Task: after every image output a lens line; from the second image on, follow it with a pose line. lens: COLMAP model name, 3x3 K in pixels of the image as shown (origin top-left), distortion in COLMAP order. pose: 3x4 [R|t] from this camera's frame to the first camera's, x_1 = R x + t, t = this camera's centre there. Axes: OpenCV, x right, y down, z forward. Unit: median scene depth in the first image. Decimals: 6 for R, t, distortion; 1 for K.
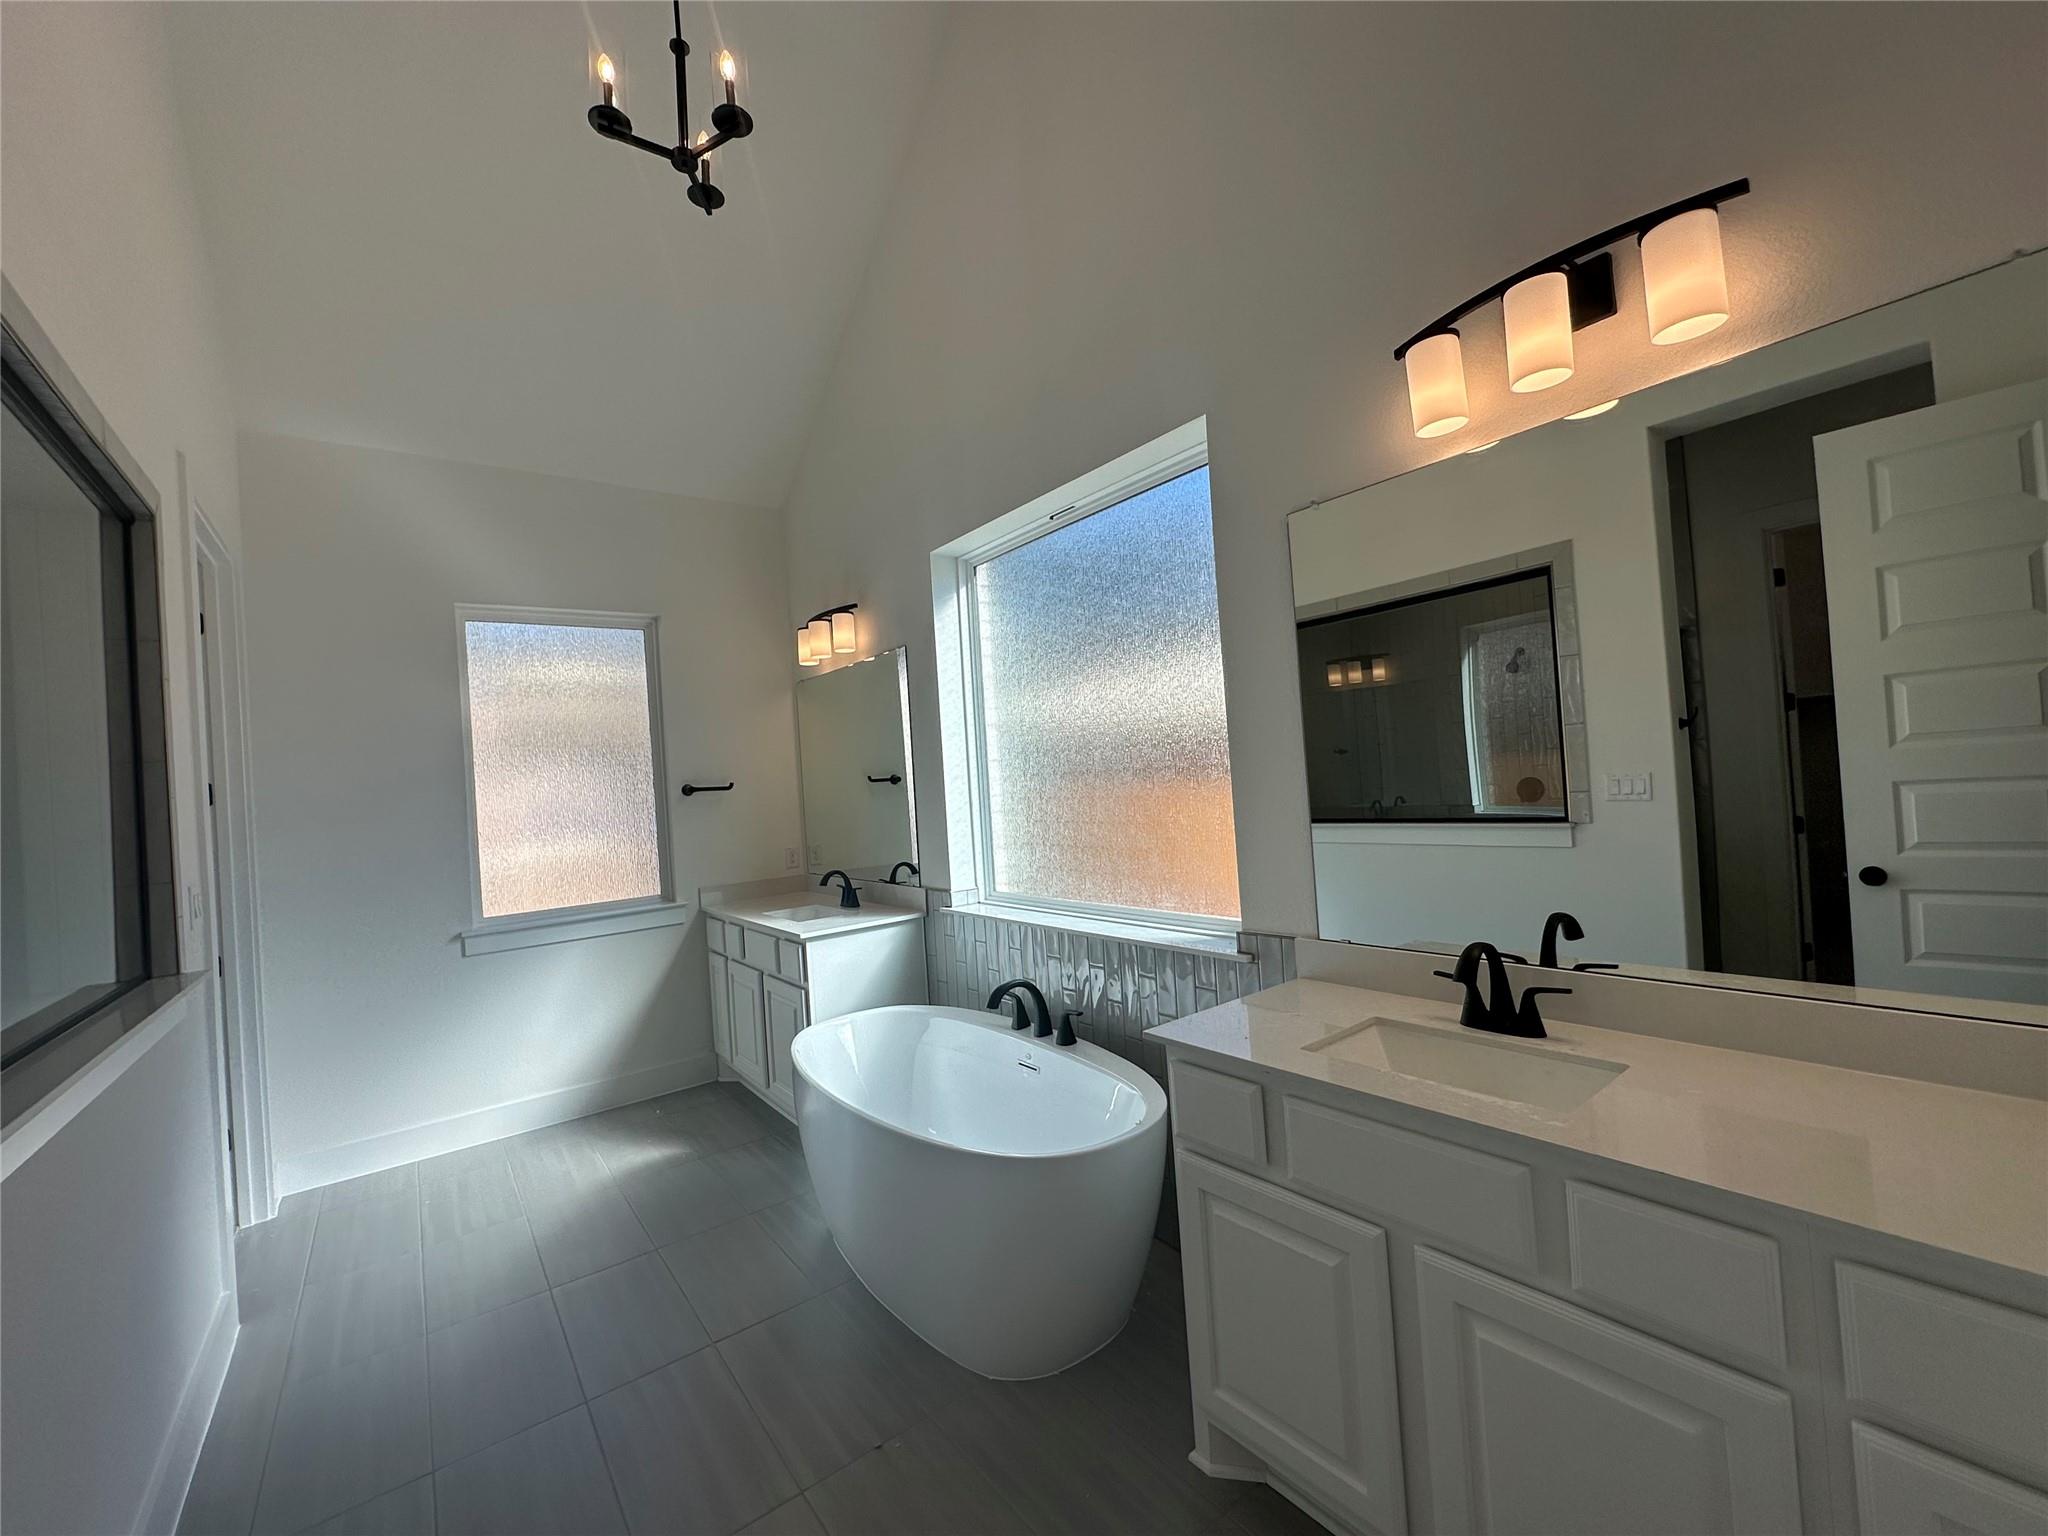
lens RADIAL K [[819.2, 0, 1029.1], [0, 819.2, 768.8], [0, 0, 1]] dist [-0.002709, 0.000321]
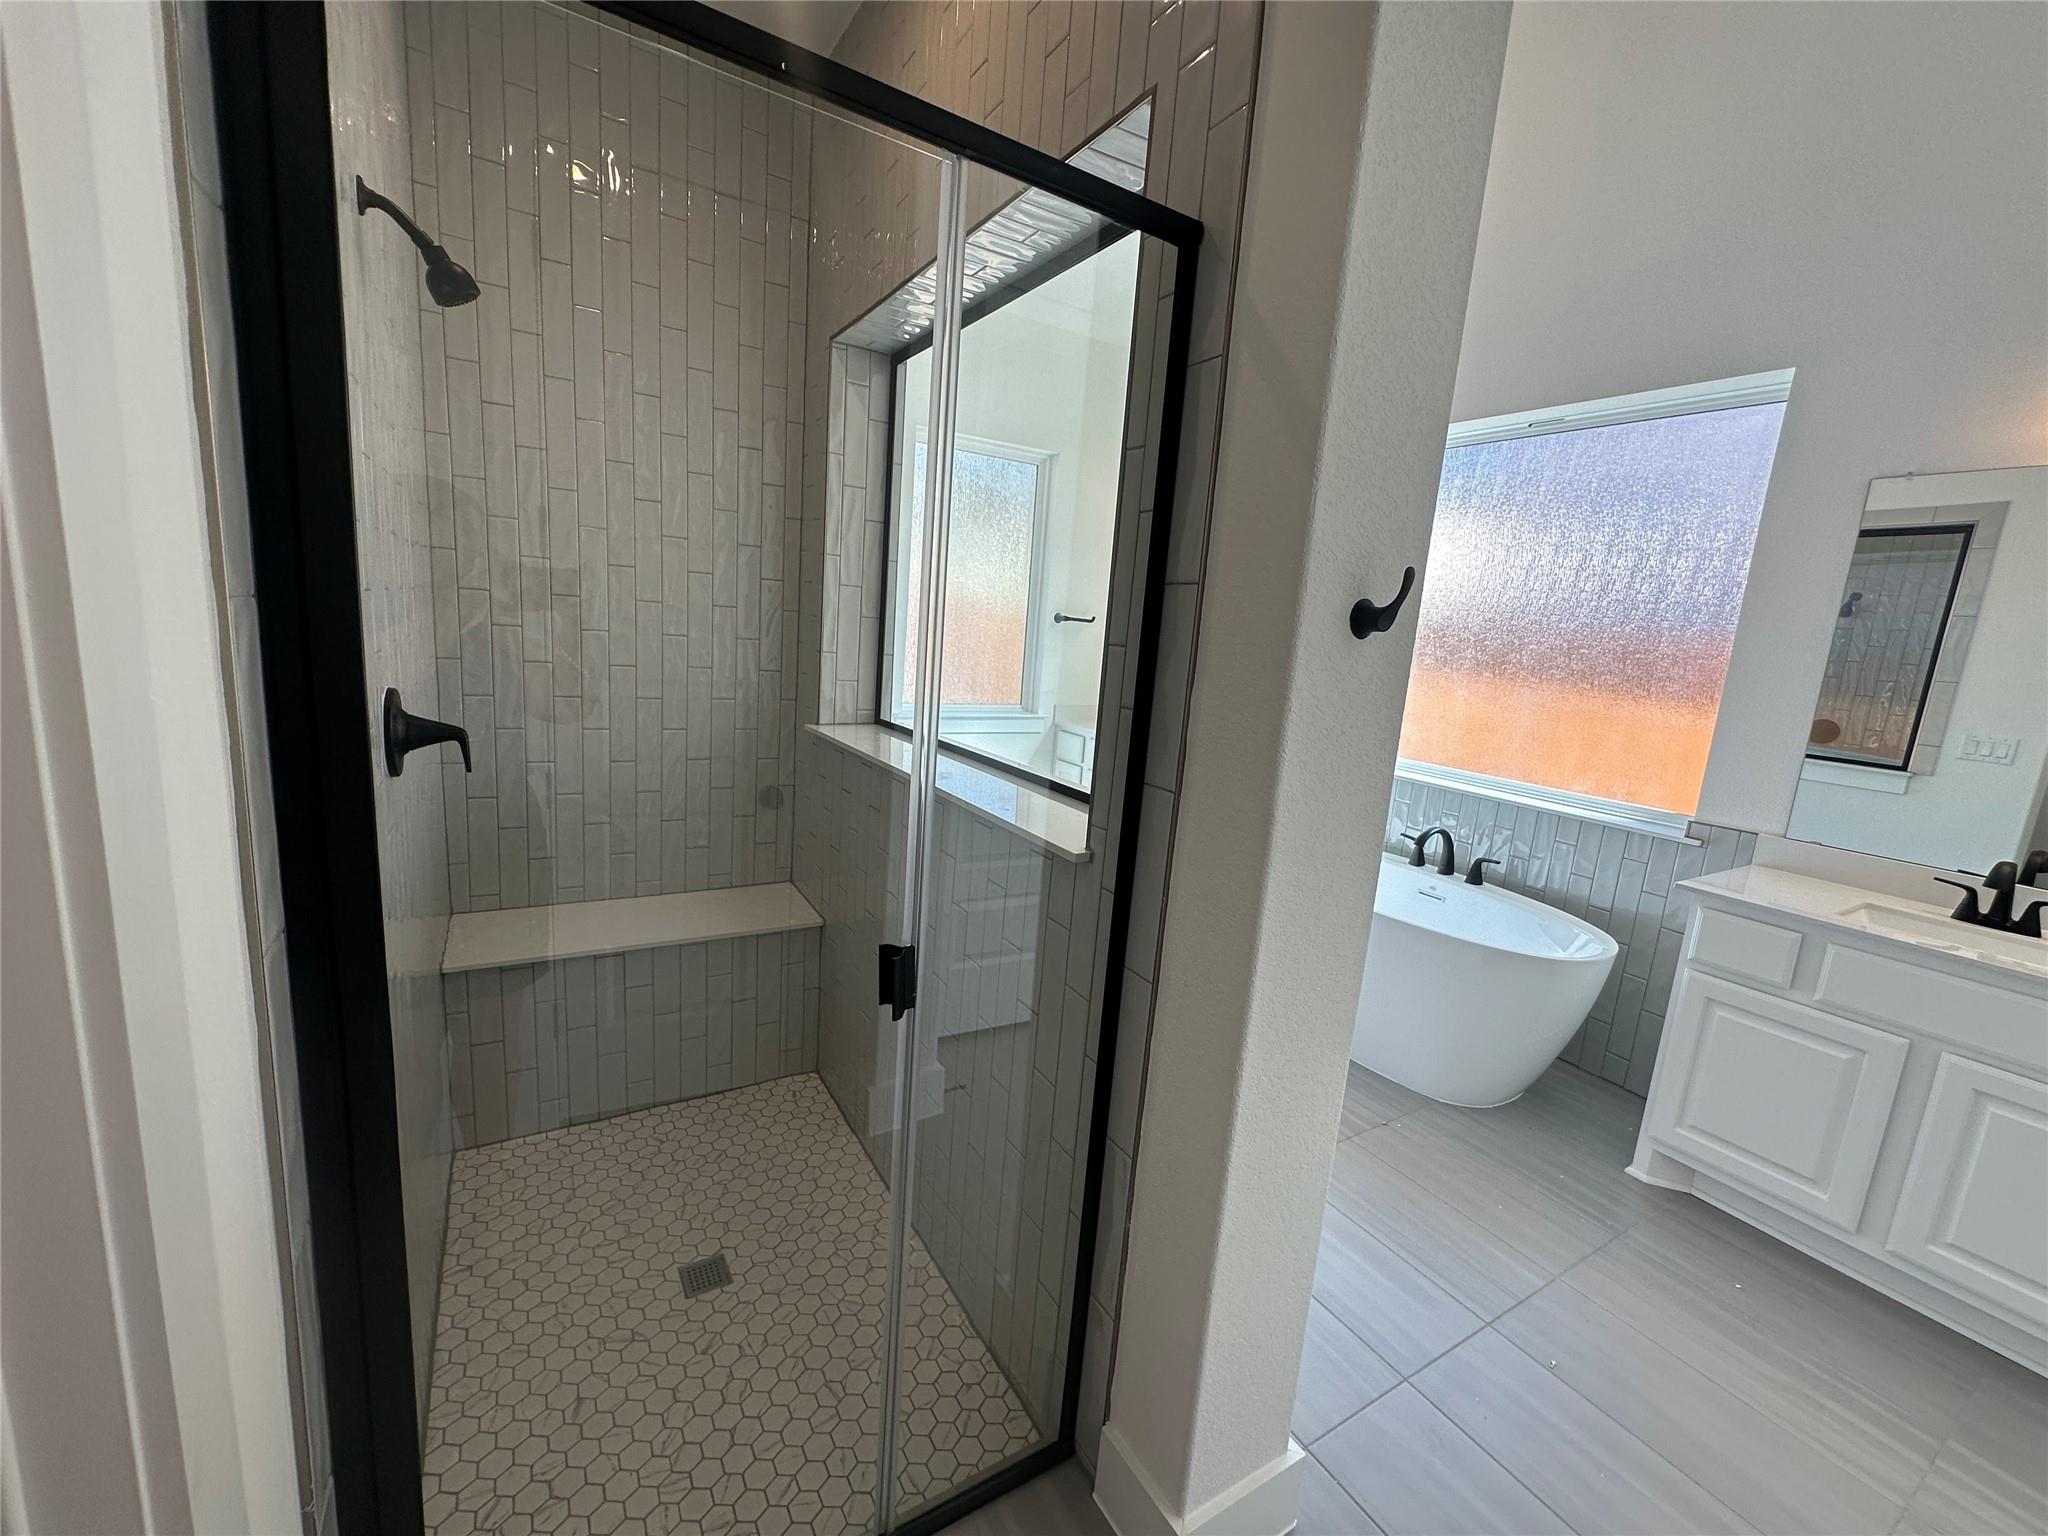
lens RADIAL K [[819.2, 0, 1023.1], [0, 819.2, 770.7], [0, 0, 1]] dist [-0.002709, 0.000321]
pose [[0.983672, 0.160441, -0.081539, -0.613457], [-0.141881, 0.970059, 0.197115, 0.025812], [0.110723, -0.182327, 0.976984, -0.282034]]
